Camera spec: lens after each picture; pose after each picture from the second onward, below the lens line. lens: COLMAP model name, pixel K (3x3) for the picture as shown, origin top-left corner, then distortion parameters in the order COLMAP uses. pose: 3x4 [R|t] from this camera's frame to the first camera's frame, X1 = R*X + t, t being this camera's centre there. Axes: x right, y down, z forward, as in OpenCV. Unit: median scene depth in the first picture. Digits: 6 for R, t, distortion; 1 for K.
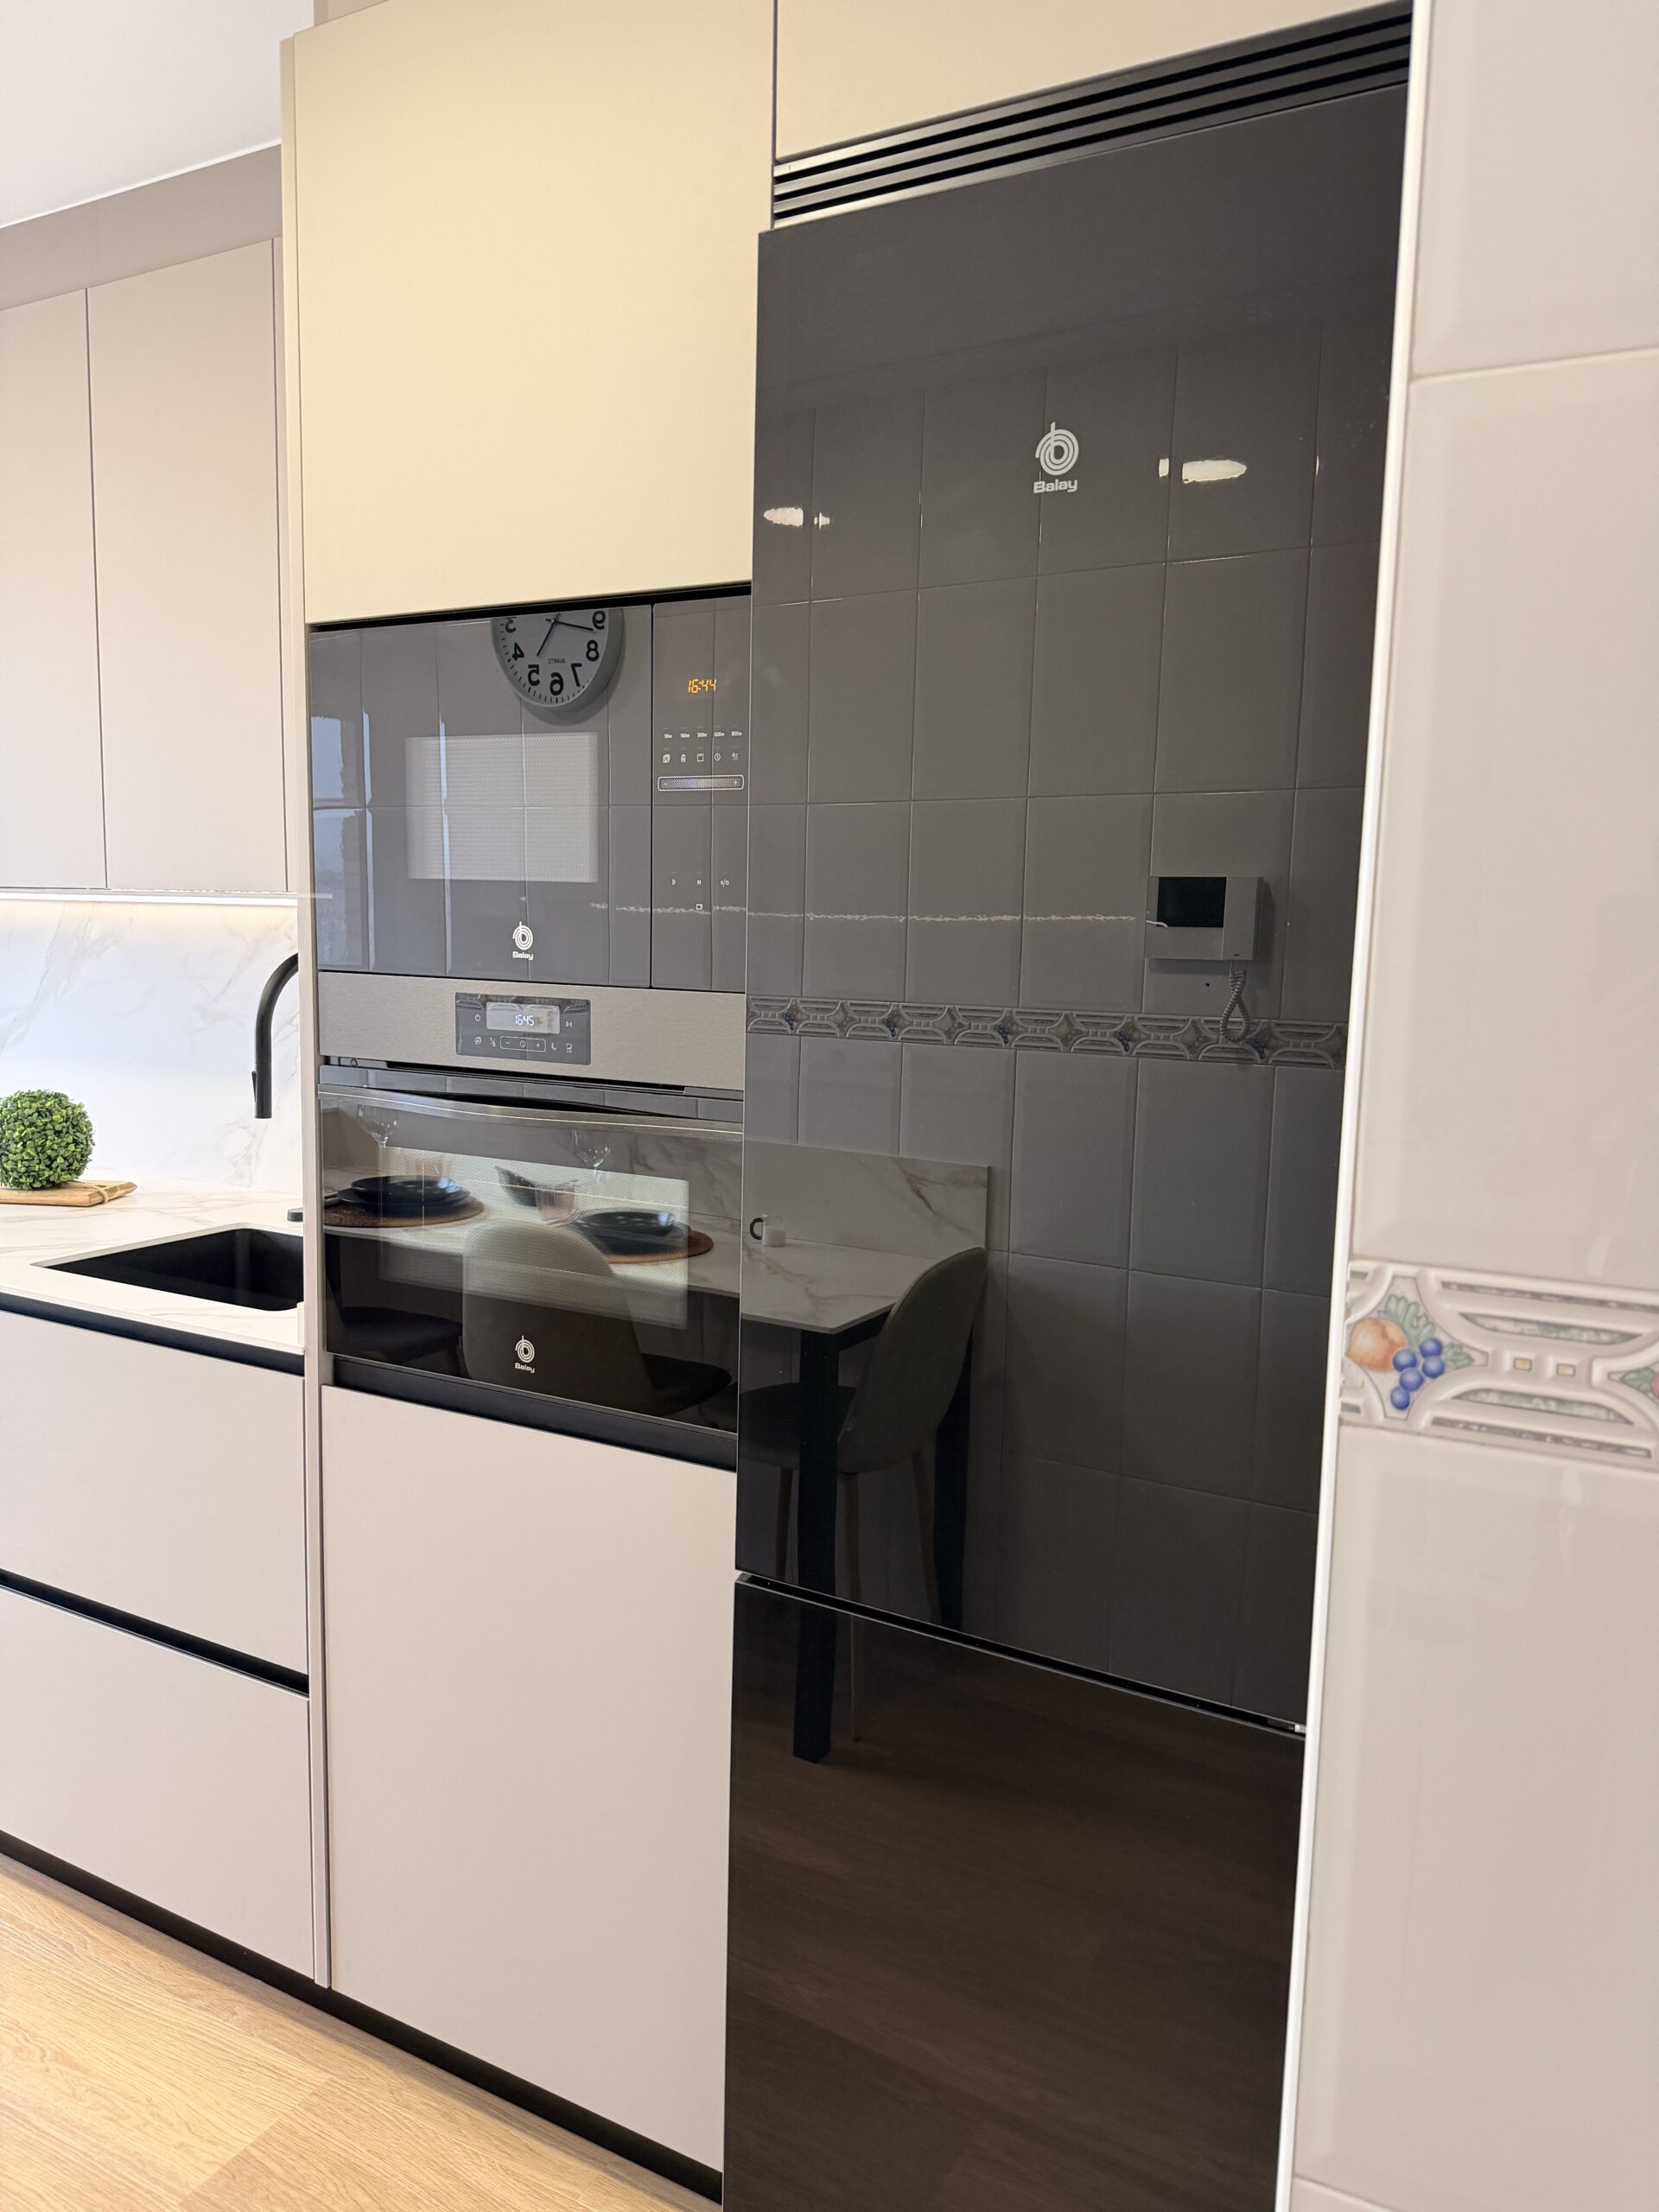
lens RADIAL K [[1582.1, 0, 847.6], [0, 1582.1, 1100.7], [0, 0, 1]] dist [0.000940, -0.011061]
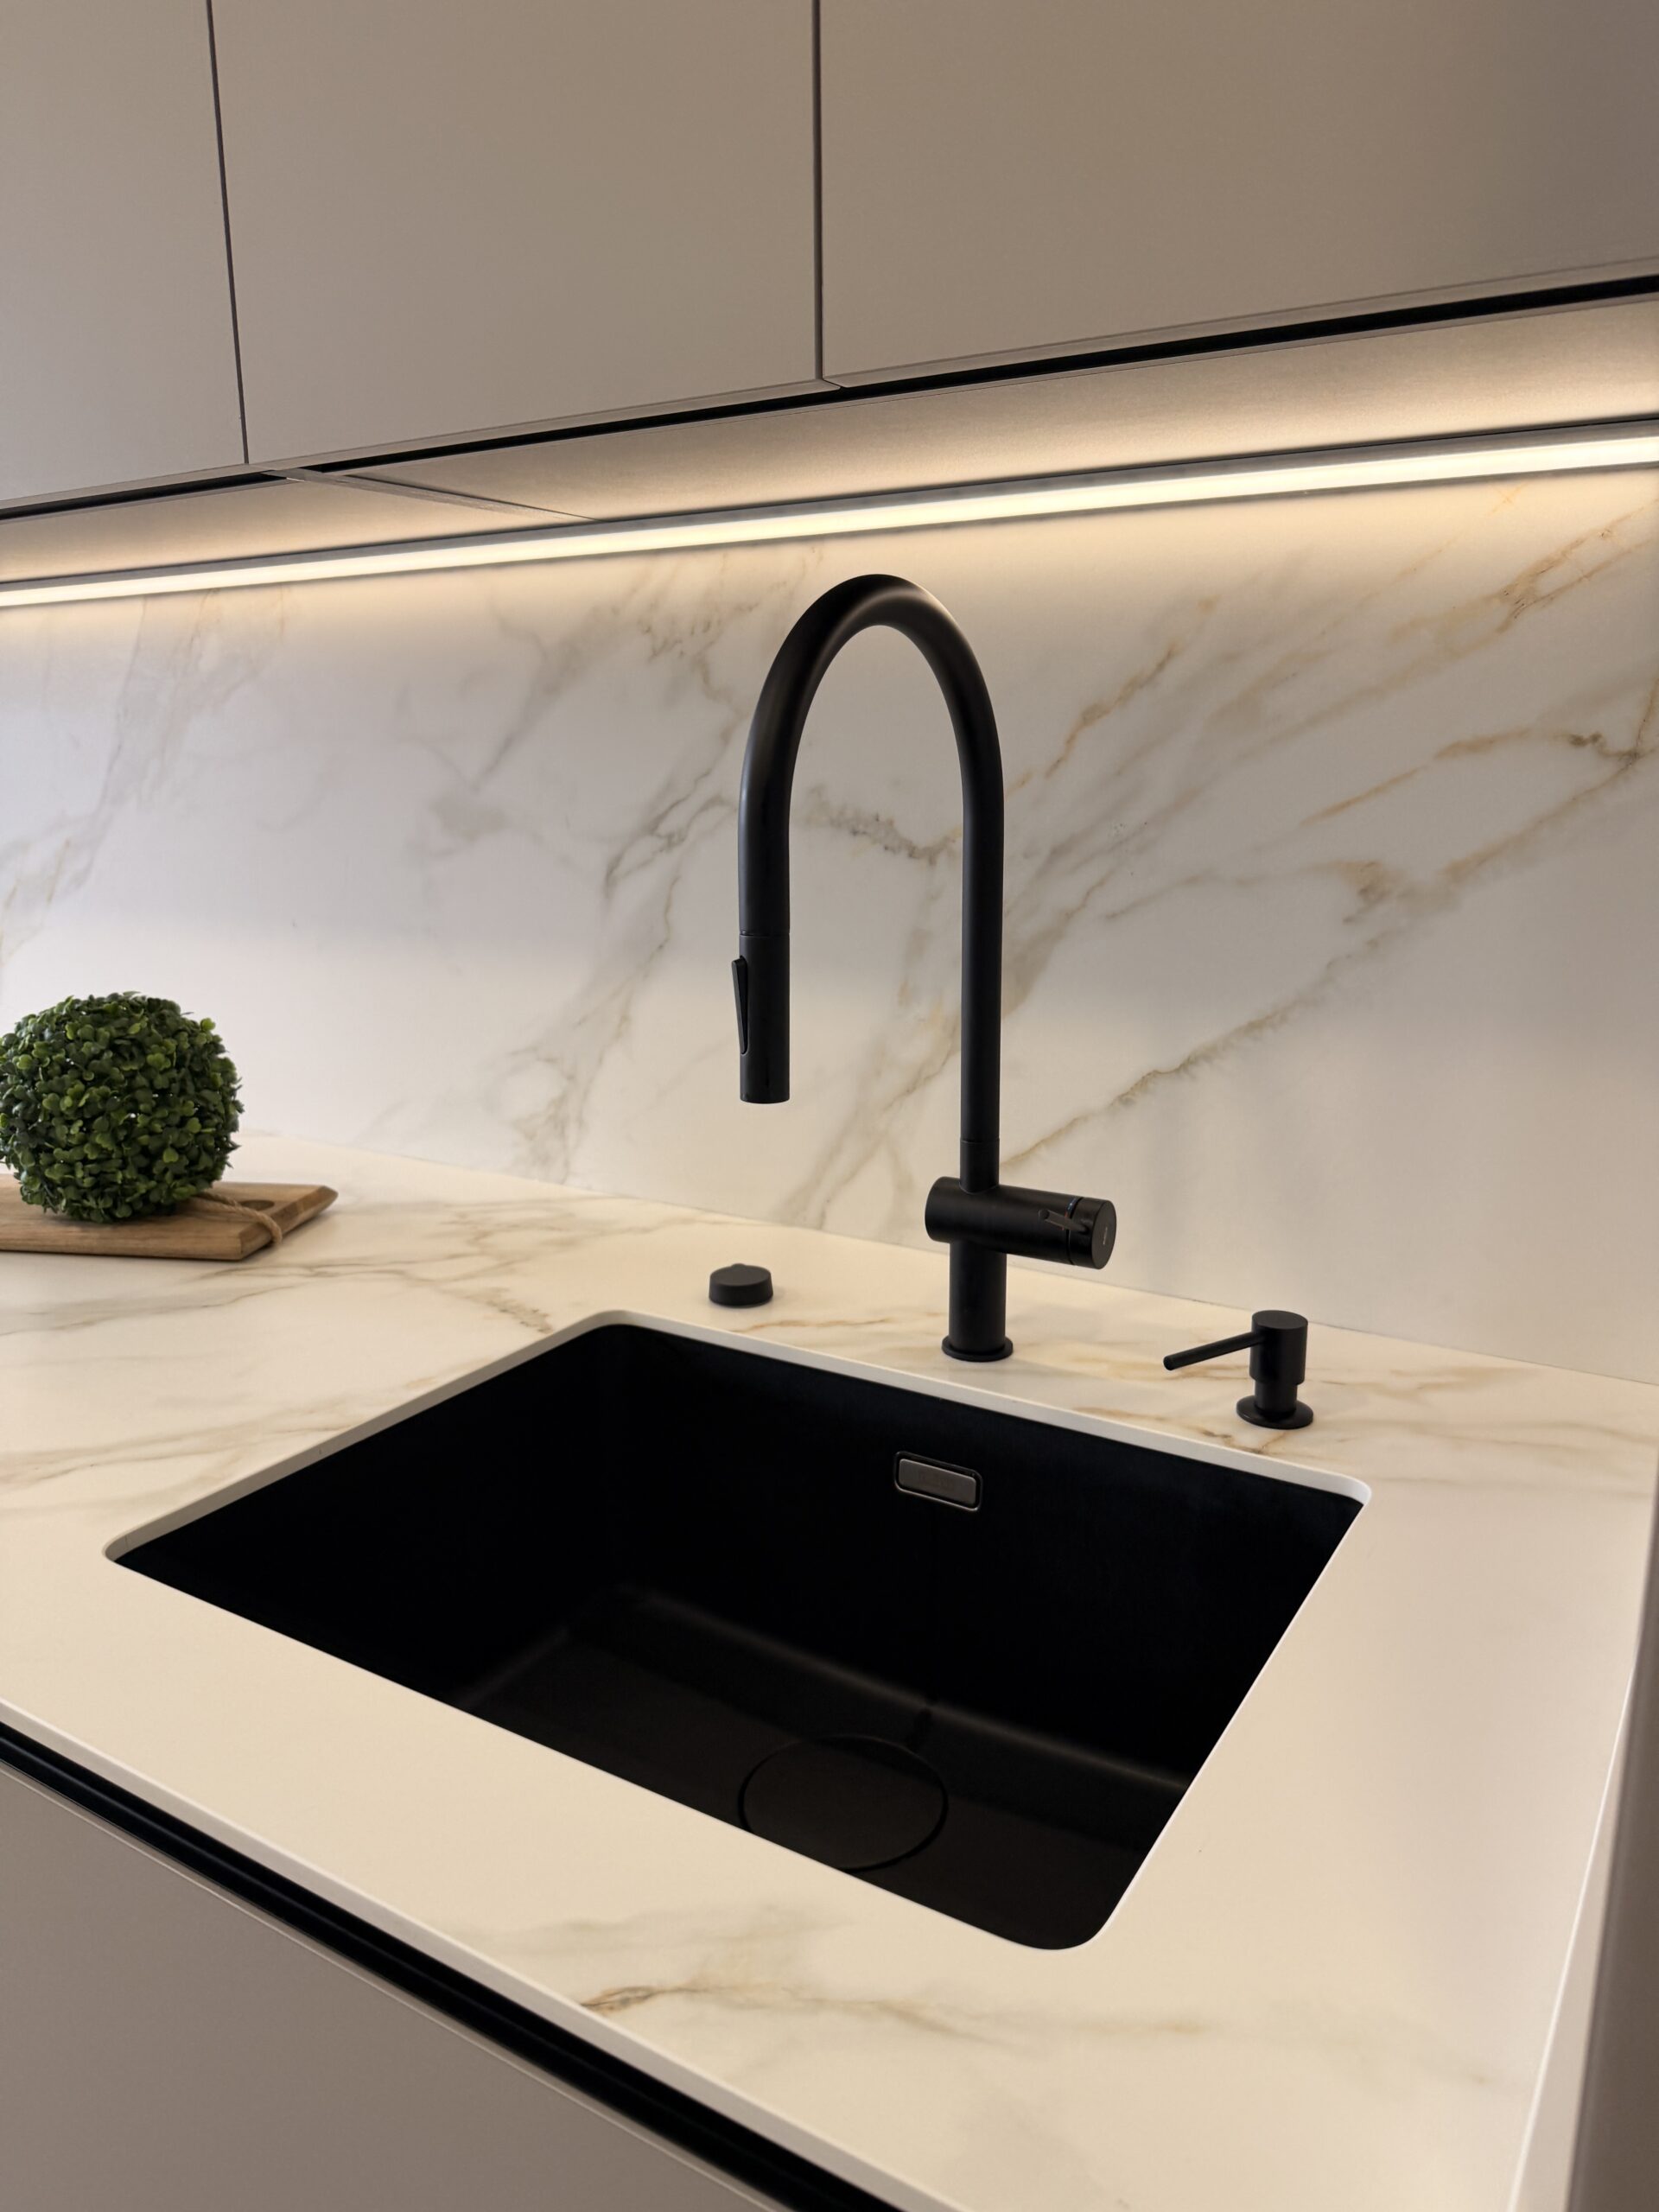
lens RADIAL K [[1564.7, 0, 832.9], [0, 1564.7, 1079.3], [0, 0, 1]] dist [0.002162, -0.000728]
pose [[0.998017, -0.017642, -0.060418, -0.336617], [0.023249, 0.995357, 0.093398, -0.022736], [0.058489, -0.094618, 0.993794, 0.679617]]
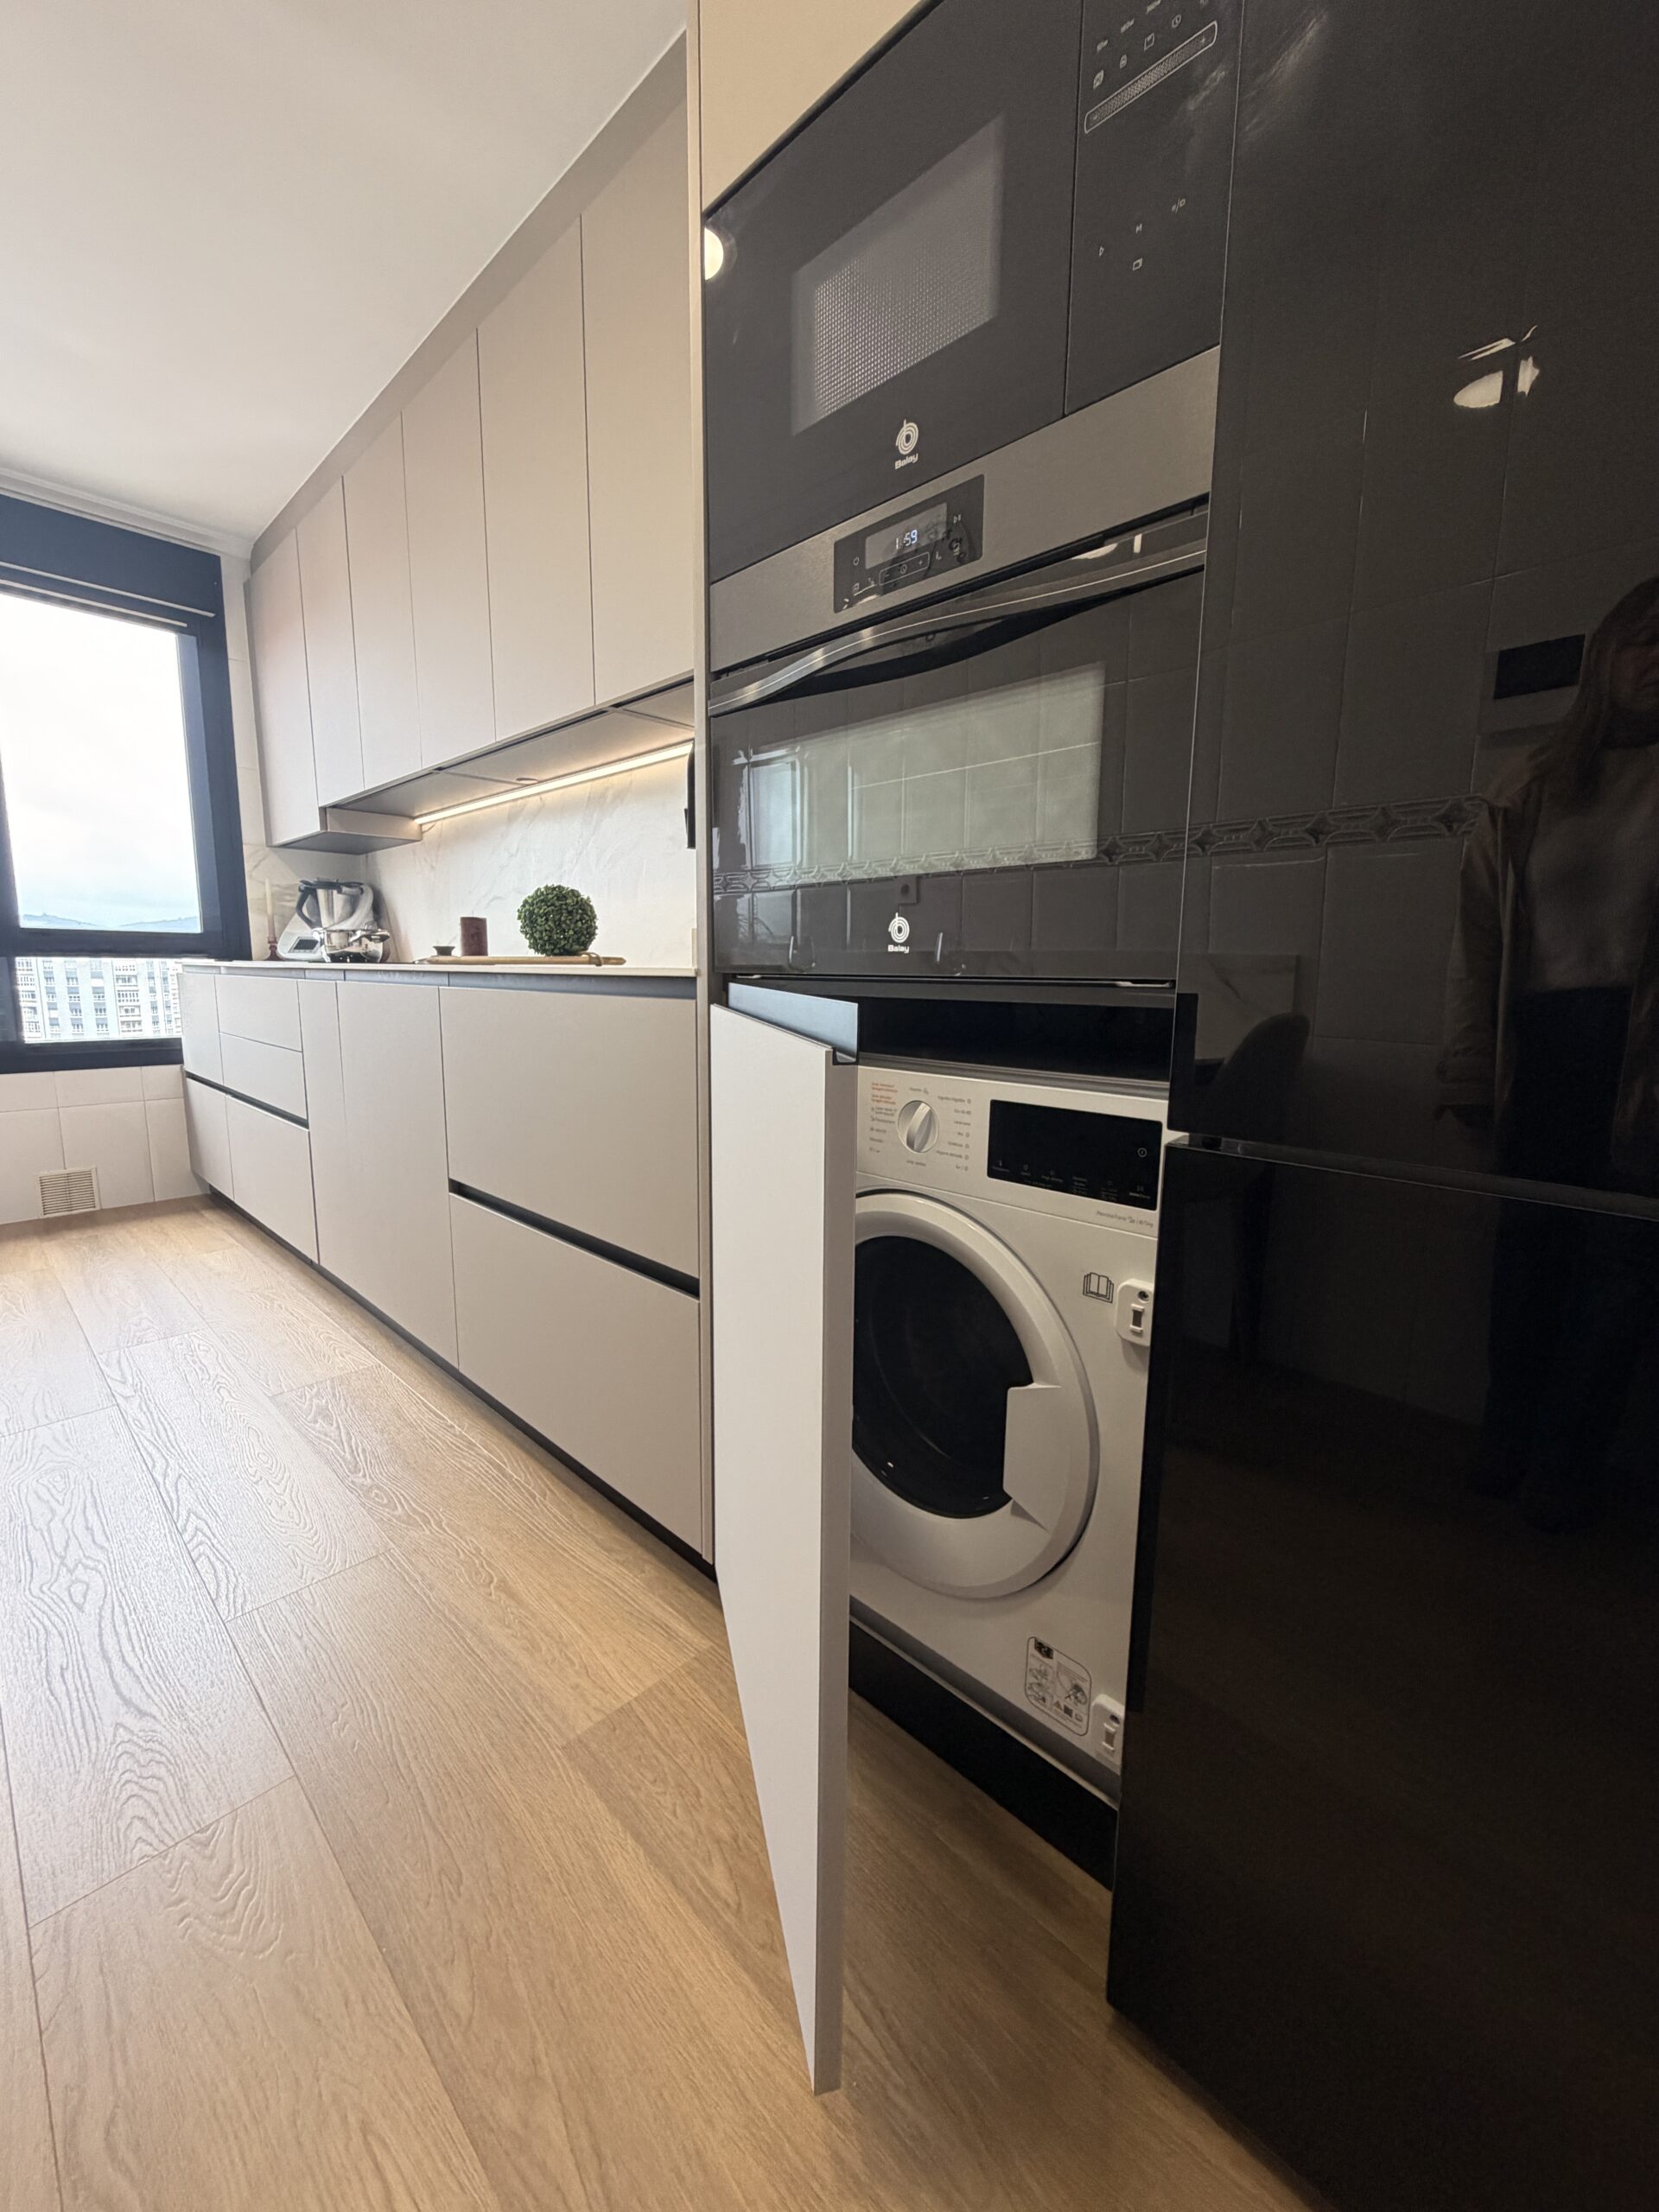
lens RADIAL K [[895.9, 0, 823.7], [0, 895.9, 1094.6], [0, 0, 1]] dist [0.014743, -0.000066]
pose [[0.958928, 0.025792, -0.282474, -0.070487], [-0.020390, 0.999549, 0.022049, 0.183349], [0.282915, -0.015384, 0.959022, 0.357638]]
